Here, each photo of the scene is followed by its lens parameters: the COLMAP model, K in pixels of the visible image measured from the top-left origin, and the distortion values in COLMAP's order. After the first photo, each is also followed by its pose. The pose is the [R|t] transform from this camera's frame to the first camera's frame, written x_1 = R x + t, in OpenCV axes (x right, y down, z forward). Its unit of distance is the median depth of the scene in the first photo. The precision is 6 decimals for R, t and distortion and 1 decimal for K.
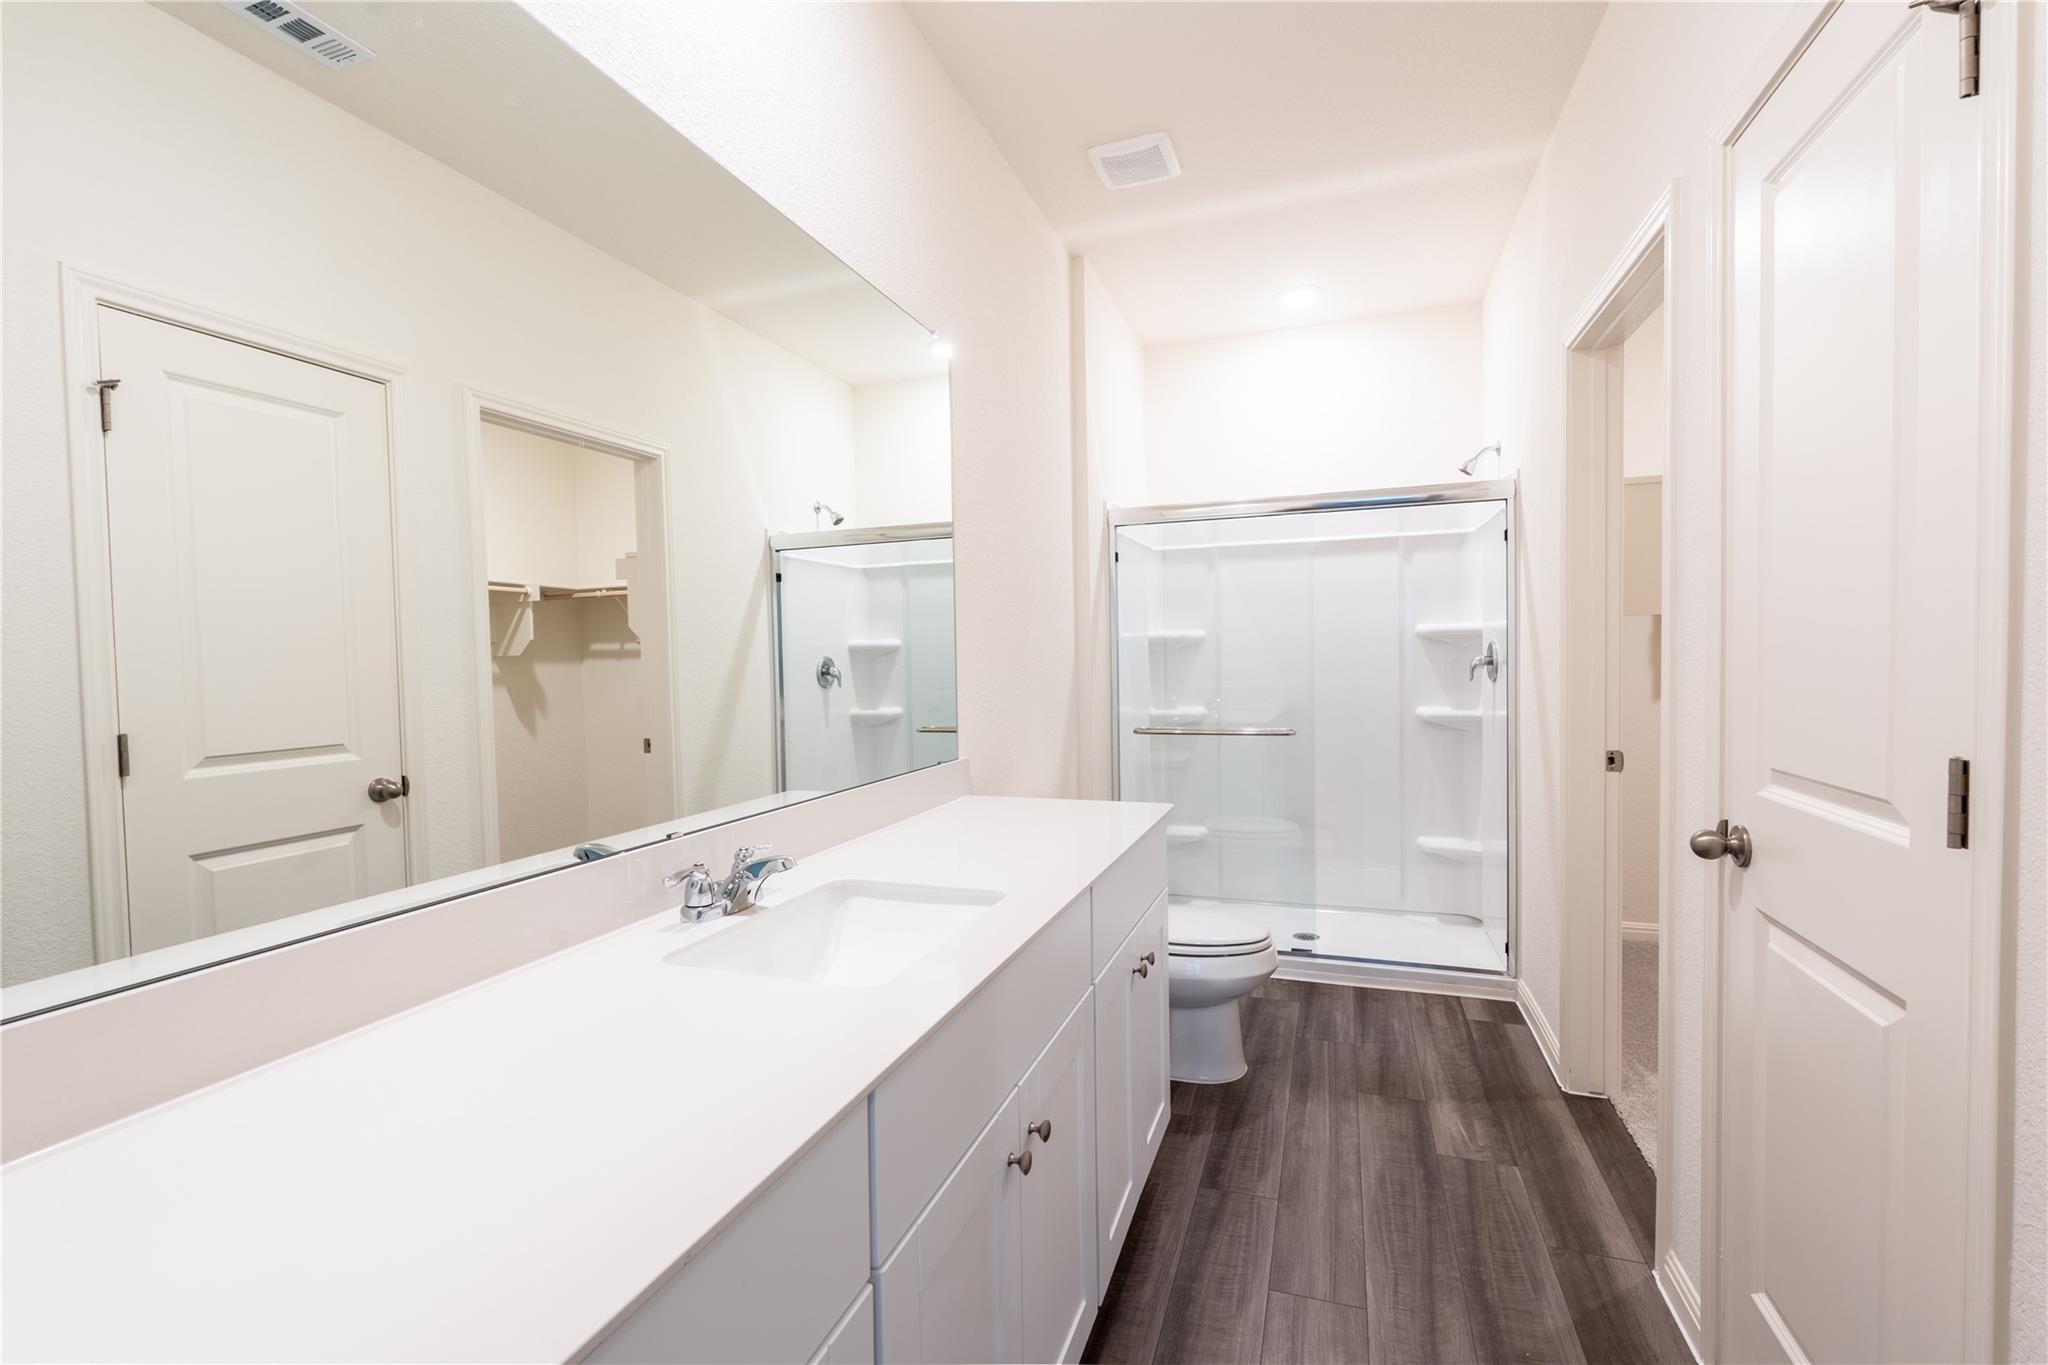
lens RADIAL K [[892.5, 0, 1025.1], [0, 892.5, 685.7], [0, 0, 1]] dist [-0.003326, 0.000345]
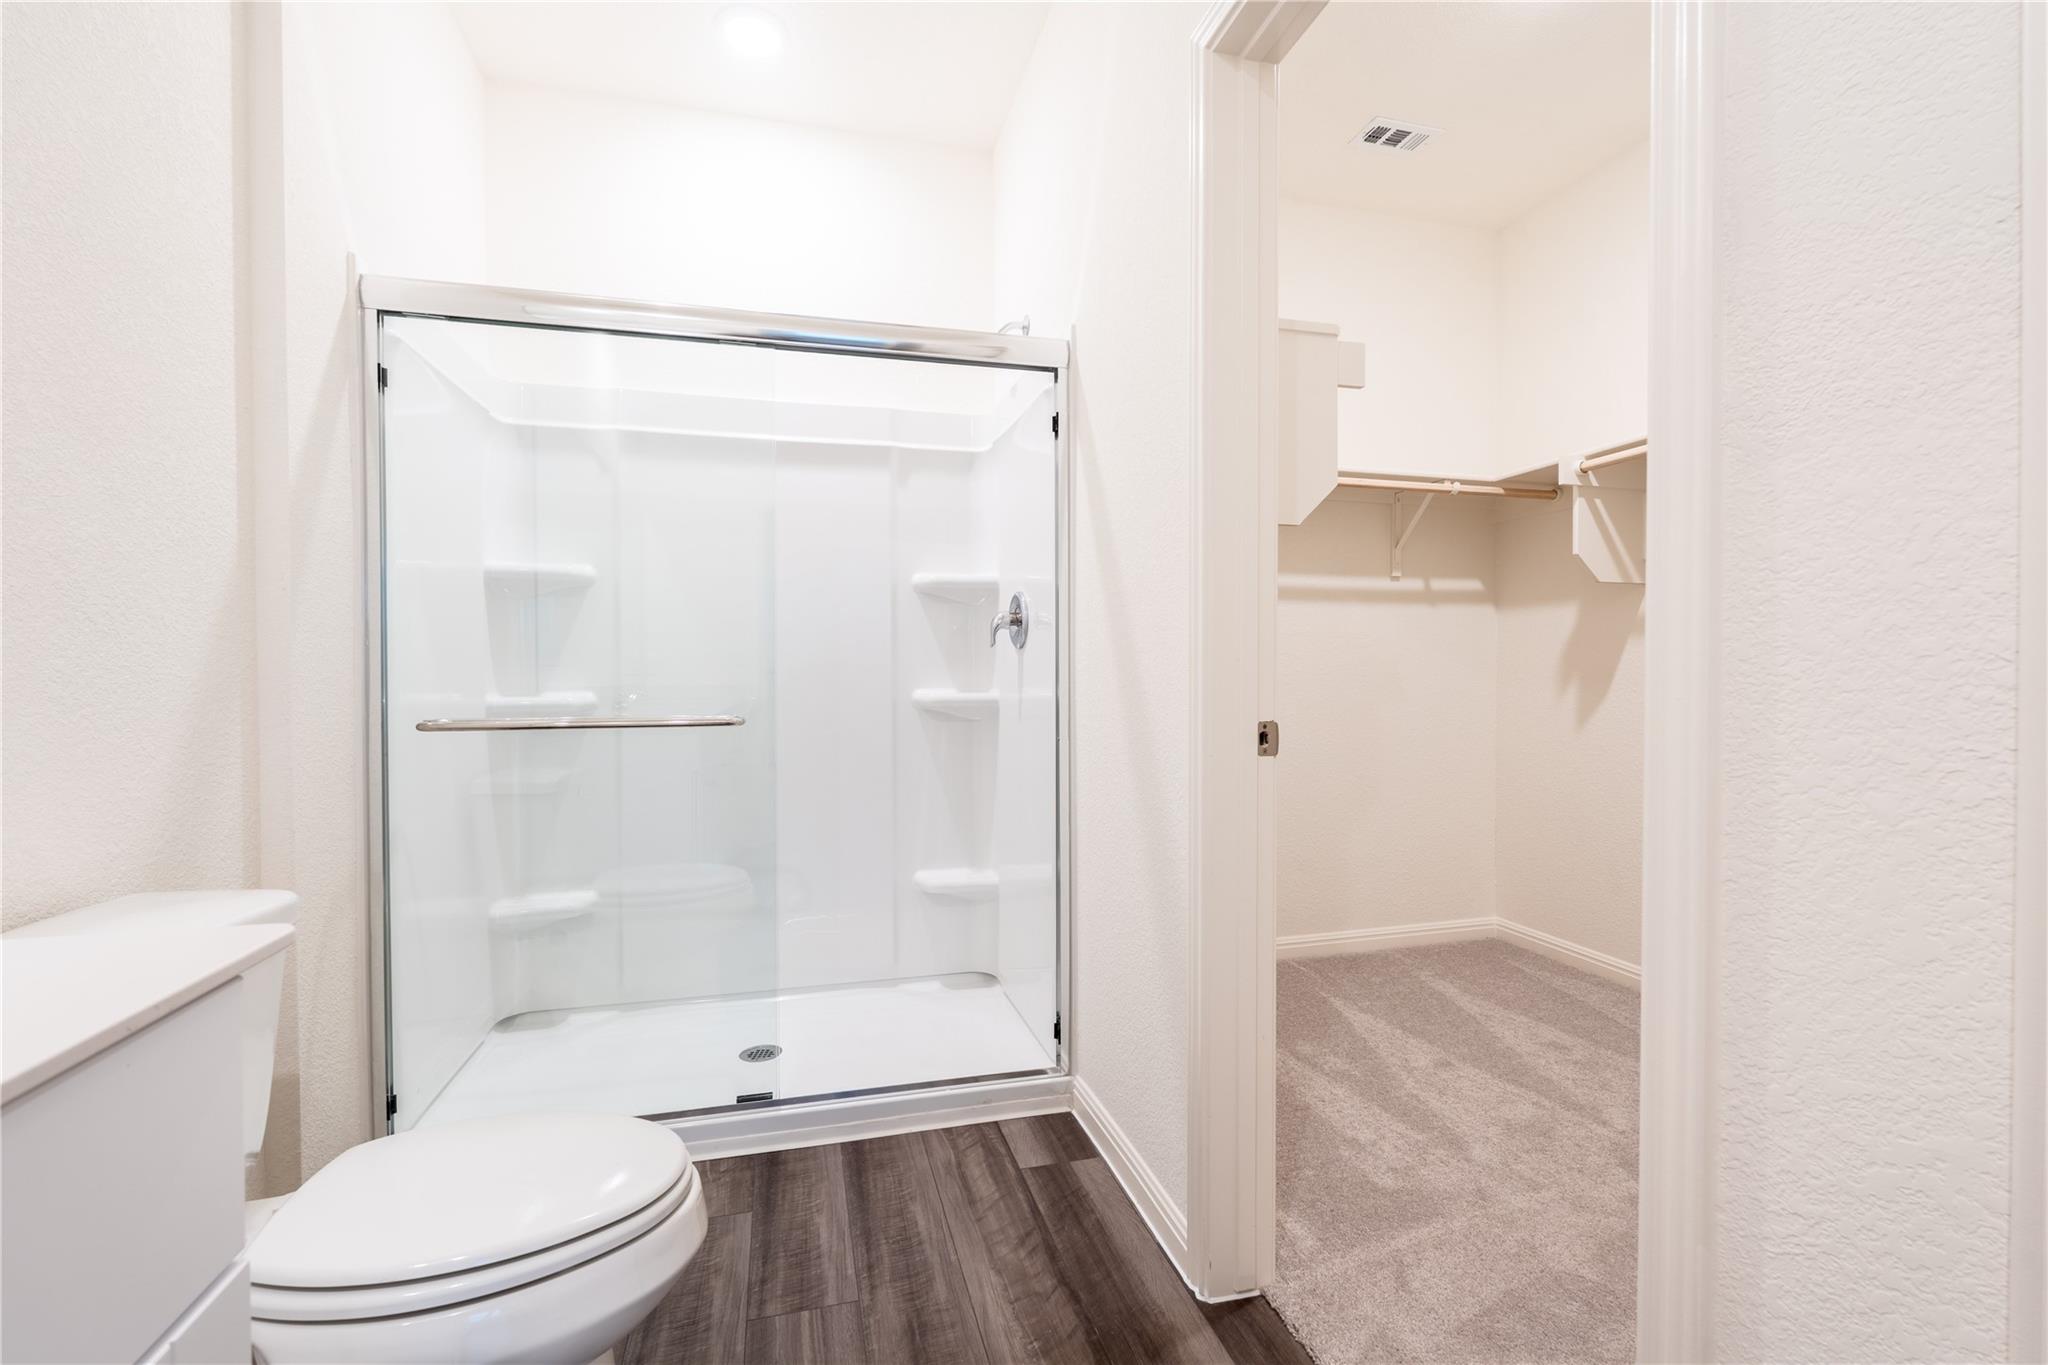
lens RADIAL K [[892.5, 0, 1025.1], [0, 892.5, 685.7], [0, 0, 1]] dist [-0.003326, 0.000345]
pose [[0.824502, 0.008175, 0.565800, 0.136744], [0.005487, 0.999733, -0.022441, 0.047582], [-0.565832, 0.021607, 0.824237, 0.456909]]
